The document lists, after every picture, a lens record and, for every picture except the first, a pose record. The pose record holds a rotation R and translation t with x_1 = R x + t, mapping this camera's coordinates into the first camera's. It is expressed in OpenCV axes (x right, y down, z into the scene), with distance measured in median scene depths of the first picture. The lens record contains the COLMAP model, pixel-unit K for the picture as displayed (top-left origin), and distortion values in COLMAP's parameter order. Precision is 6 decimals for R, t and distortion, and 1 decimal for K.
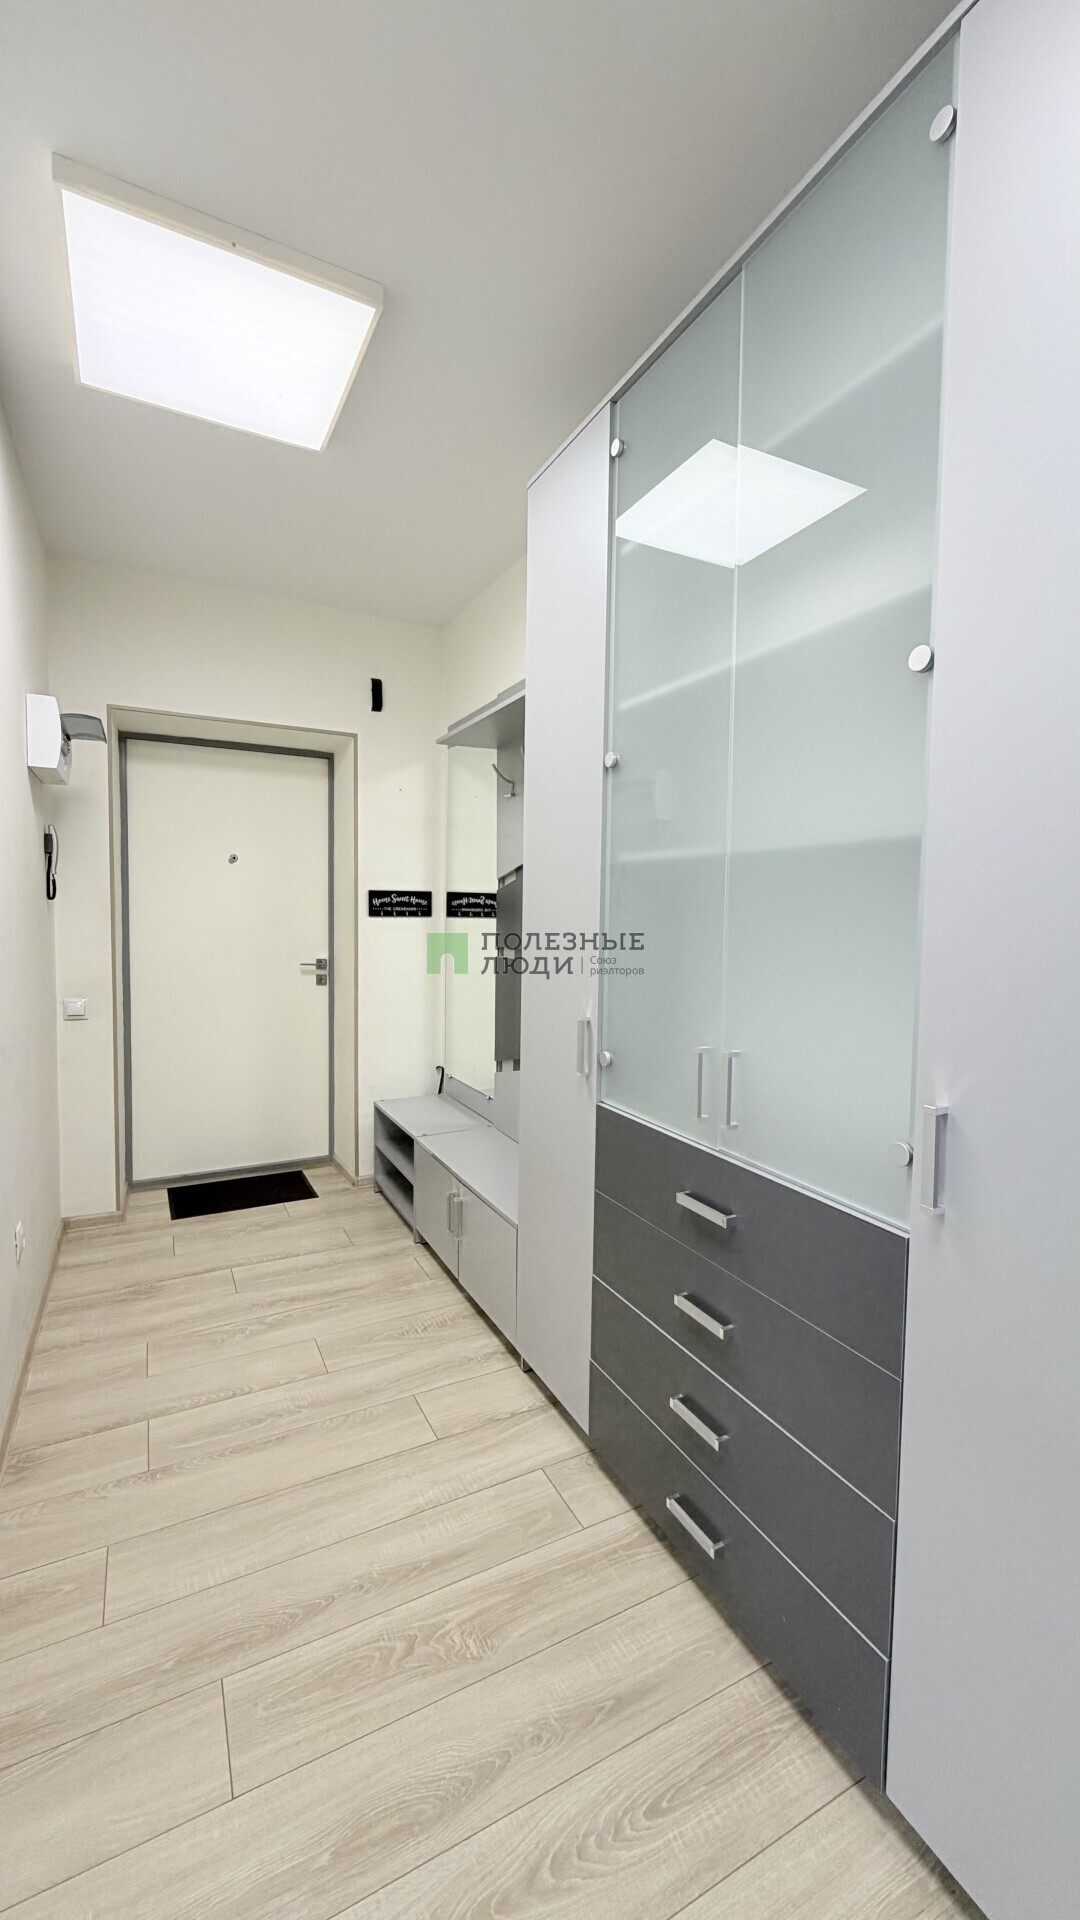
lens RADIAL K [[763.5, 0, 543.4], [0, 763.5, 955.0], [0, 0, 1]] dist [0.000759, 0.000148]
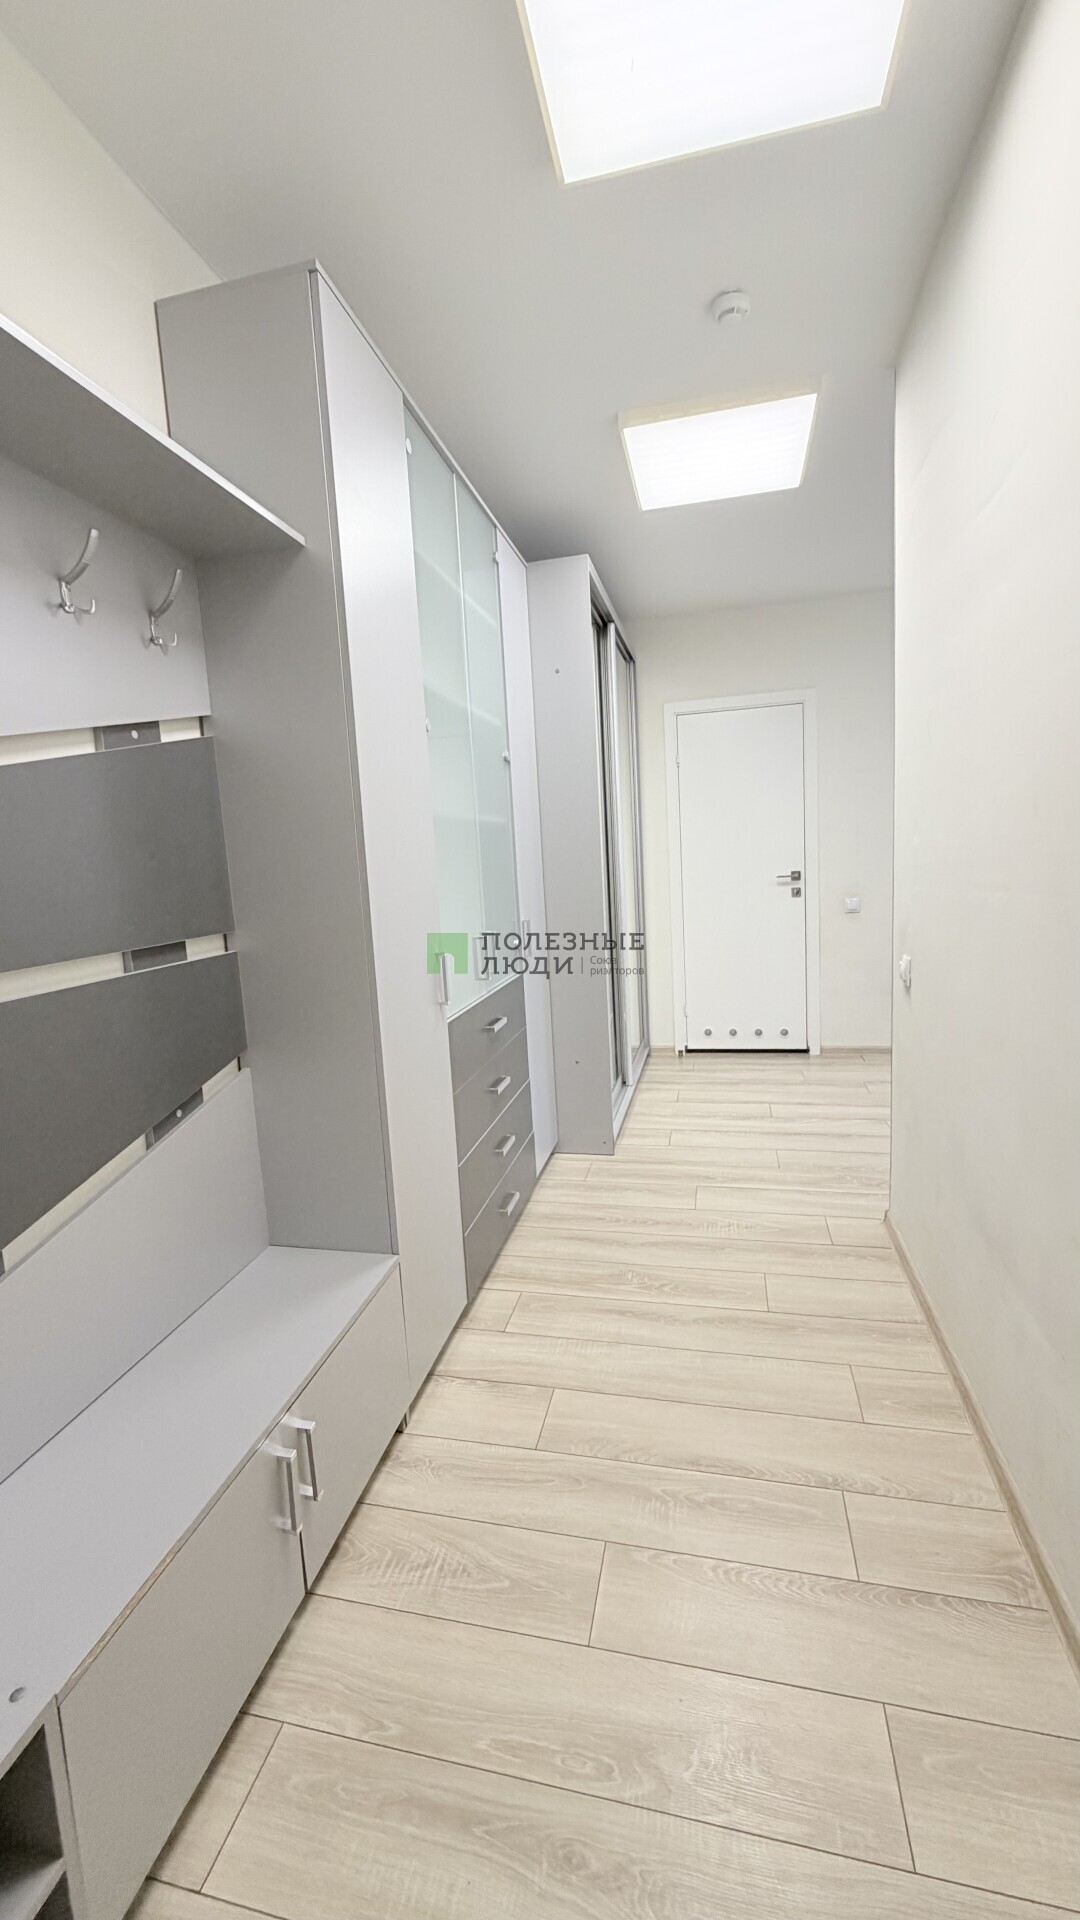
lens RADIAL K [[763.5, 0, 543.4], [0, 763.5, 955.0], [0, 0, 1]] dist [0.000759, 0.000148]
pose [[-0.760994, -0.050158, 0.646817, -0.817579], [0.083988, 0.981000, 0.174886, -0.100341], [-0.643300, 0.187412, -0.742322, 1.811633]]
